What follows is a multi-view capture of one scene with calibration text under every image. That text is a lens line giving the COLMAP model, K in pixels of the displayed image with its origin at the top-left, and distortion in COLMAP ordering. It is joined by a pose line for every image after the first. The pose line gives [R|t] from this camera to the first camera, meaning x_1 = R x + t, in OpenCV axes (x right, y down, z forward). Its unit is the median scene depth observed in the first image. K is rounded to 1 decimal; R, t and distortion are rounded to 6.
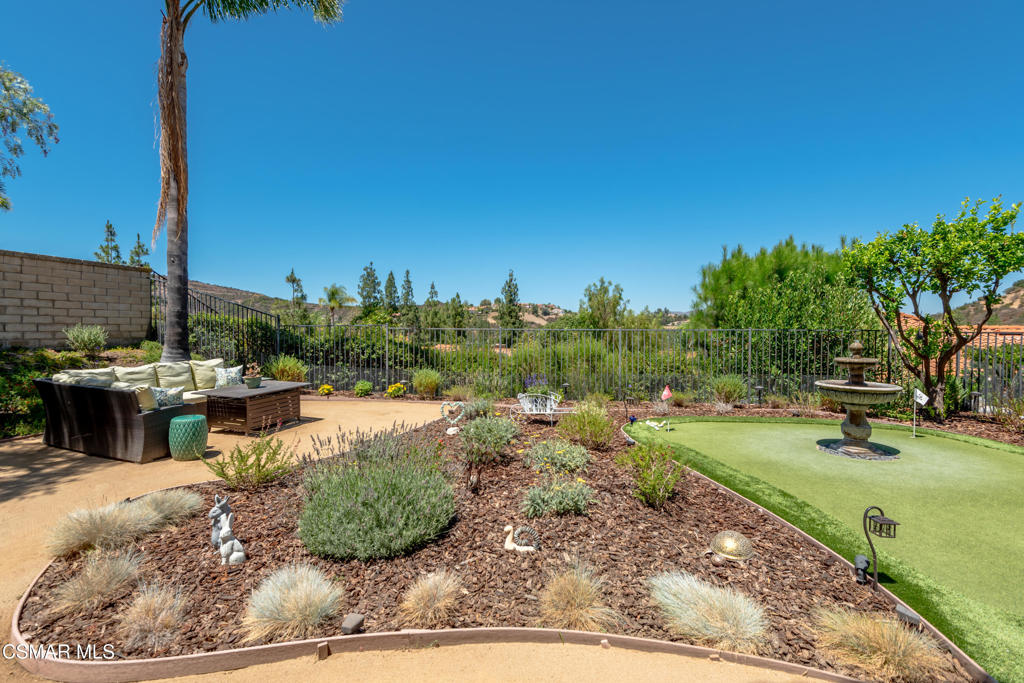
lens RADIAL K [[467.9, 0, 512.2], [0, 467.9, 336.7], [0, 0, 1]] dist [0.022694, -0.005596]
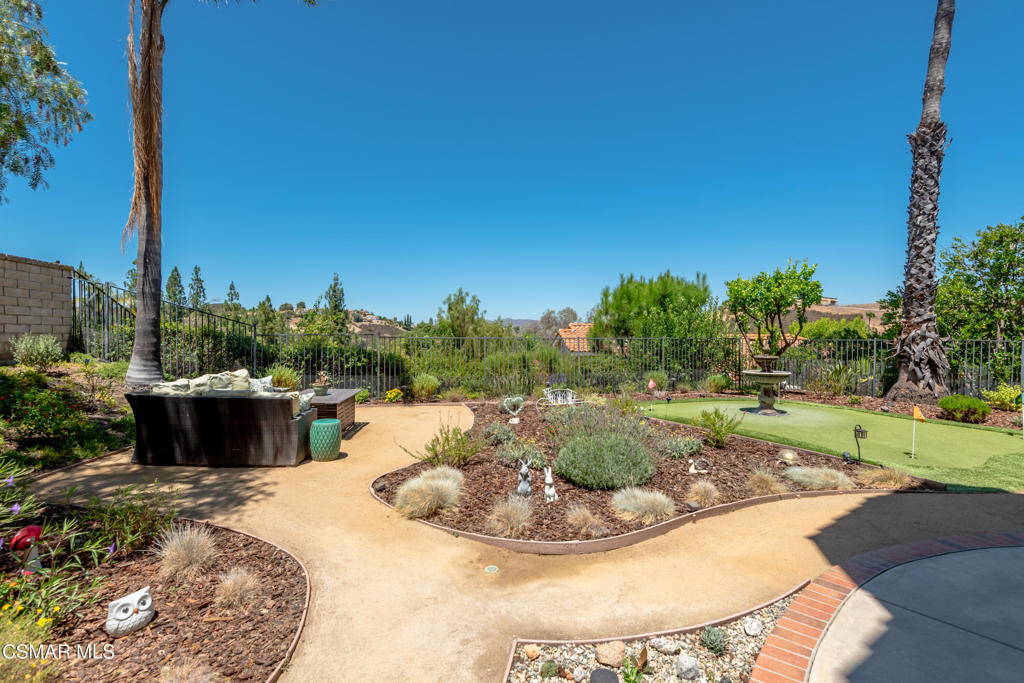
lens RADIAL K [[467.9, 0, 515.2], [0, 467.9, 338.1], [0, 0, 1]] dist [0.022694, -0.005596]
pose [[0.920504, -0.002285, 0.390725, -0.349842], [0.007146, 0.999914, -0.010987, -0.002016], [-0.390667, 0.012906, 0.920442, -0.079225]]
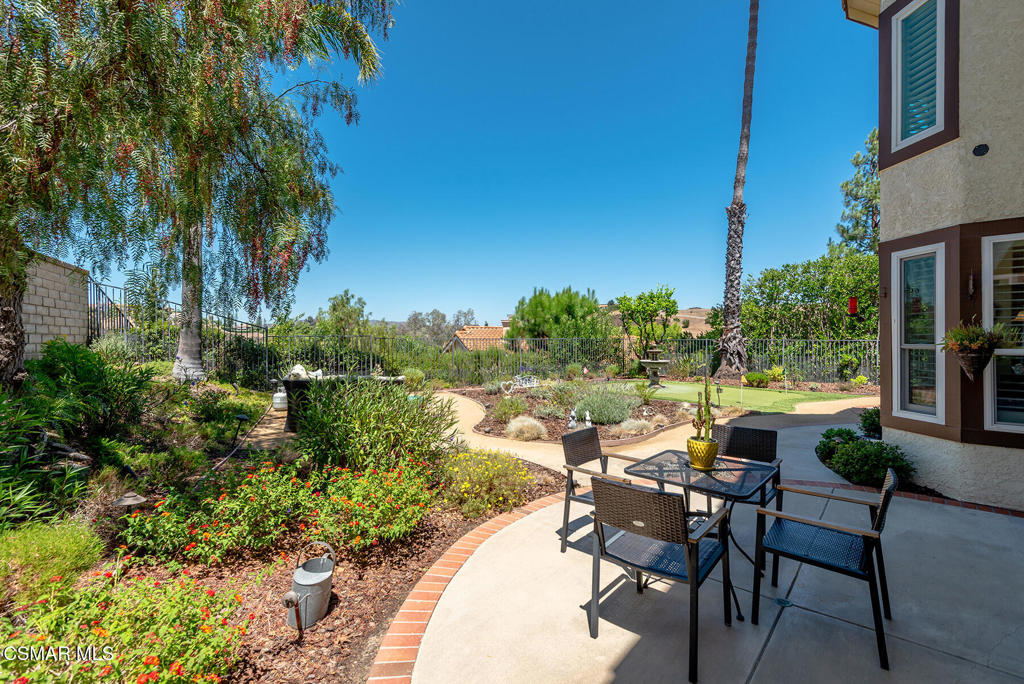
lens RADIAL K [[467.9, 0, 514.5], [0, 467.9, 342.0], [0, 0, 1]] dist [0.022694, -0.005596]
pose [[0.753814, -0.008251, 0.657036, -0.711152], [0.012788, 0.999916, -0.002115, -0.000341], [-0.656963, 0.009997, 0.753857, -0.183516]]
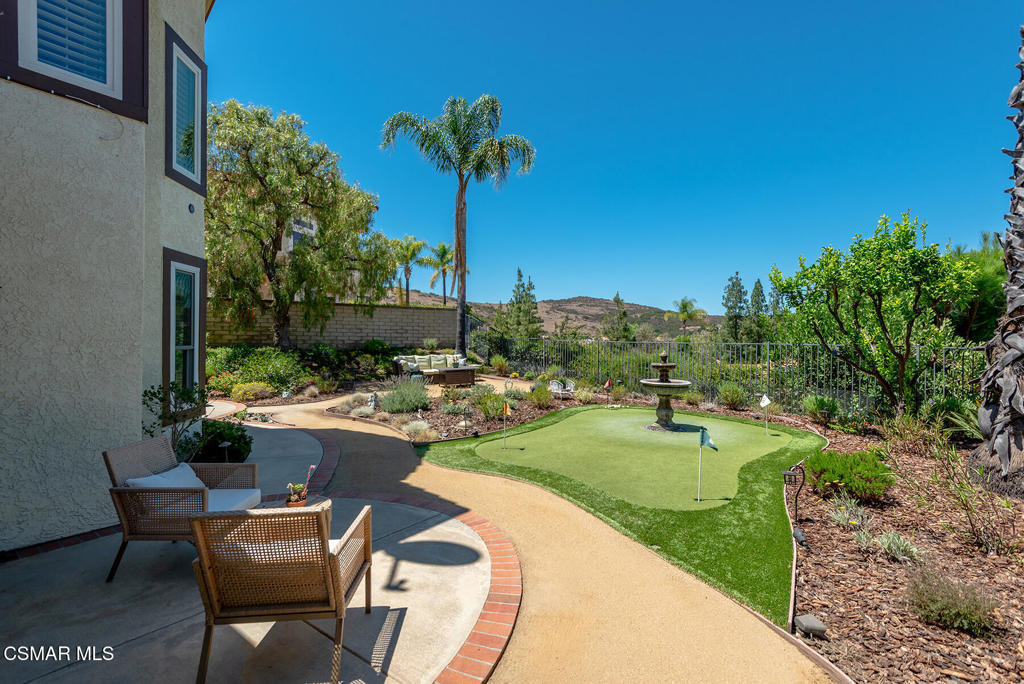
lens RADIAL K [[467.9, 0, 509.8], [0, 467.9, 340.3], [0, 0, 1]] dist [0.022694, -0.005596]
pose [[0.692911, 0.006984, -0.720989, 0.712539], [-0.017378, 0.999824, -0.007016, -0.004638], [0.720814, 0.017391, 0.692911, -0.181538]]
